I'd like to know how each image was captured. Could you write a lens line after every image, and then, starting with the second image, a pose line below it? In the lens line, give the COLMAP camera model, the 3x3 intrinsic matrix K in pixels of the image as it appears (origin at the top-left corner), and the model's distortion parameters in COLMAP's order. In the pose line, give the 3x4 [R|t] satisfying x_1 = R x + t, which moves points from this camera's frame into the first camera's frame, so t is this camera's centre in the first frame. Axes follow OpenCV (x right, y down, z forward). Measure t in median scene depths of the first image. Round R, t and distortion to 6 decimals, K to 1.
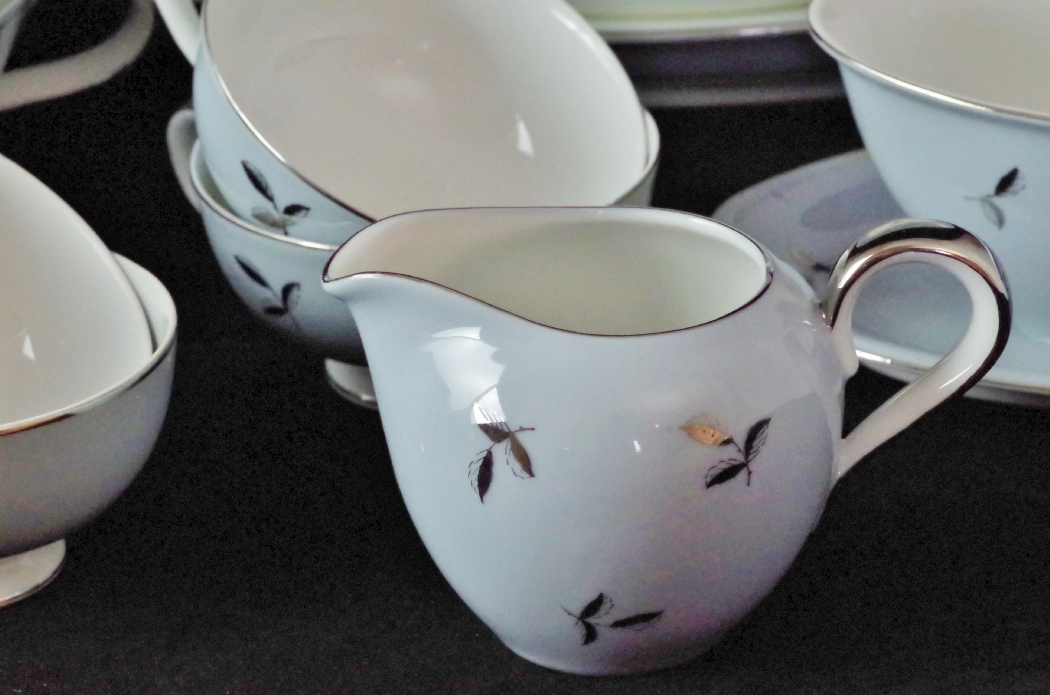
lens RADIAL K [[4159.7, 0, 521.5], [0, 4159.7, 344.9], [0, 0, 1]] dist [-0.000292, 0.000000]
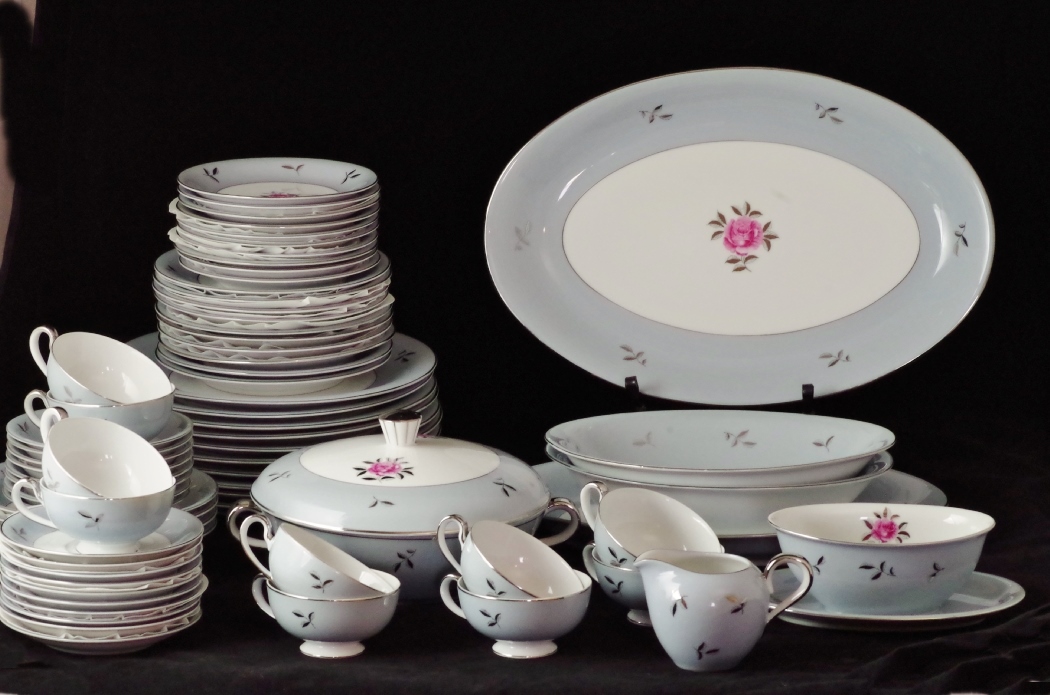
lens RADIAL K [[4159.7, 0, 493.4], [0, 4159.7, 376.3], [0, 0, 1]] dist [-0.000292, 0.000000]
pose [[0.998341, 0.031481, -0.048208, 0.002820], [-0.042534, 0.967576, -0.248972, 0.777337], [0.038807, 0.250610, 0.967310, -2.755110]]
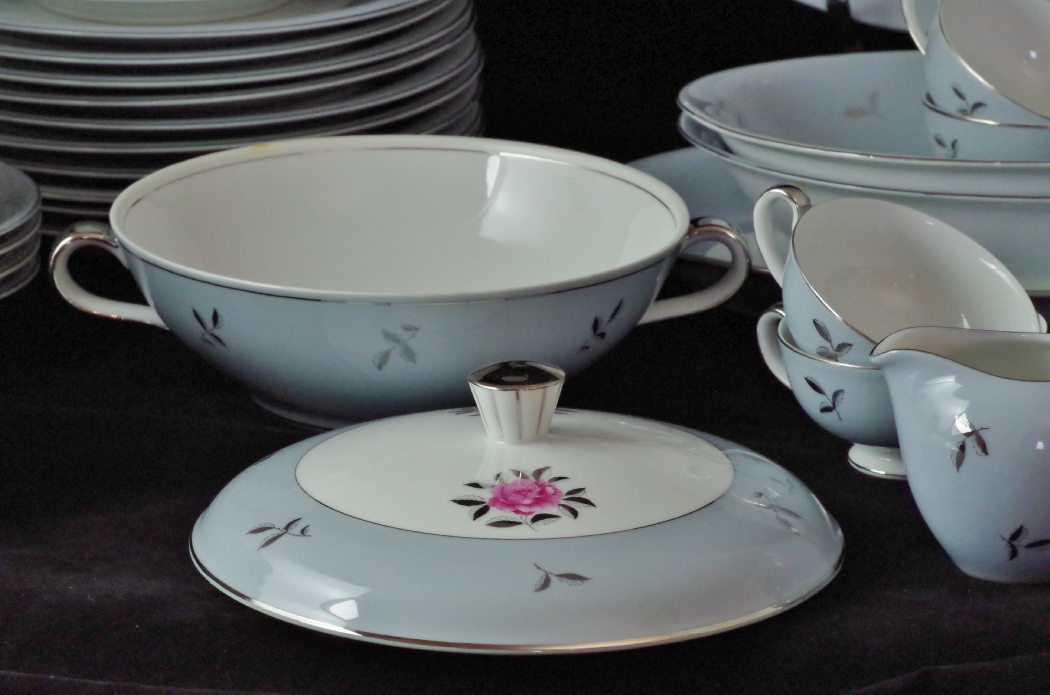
lens RADIAL K [[4159.7, 0, 524.6], [0, 4159.7, 342.8], [0, 0, 1]] dist [-0.000292, 0.000000]
pose [[0.997669, 0.034611, -0.058817, -0.092651], [-0.044949, 0.981763, -0.184716, 0.323869], [0.051351, 0.186930, 0.981030, -0.808335]]
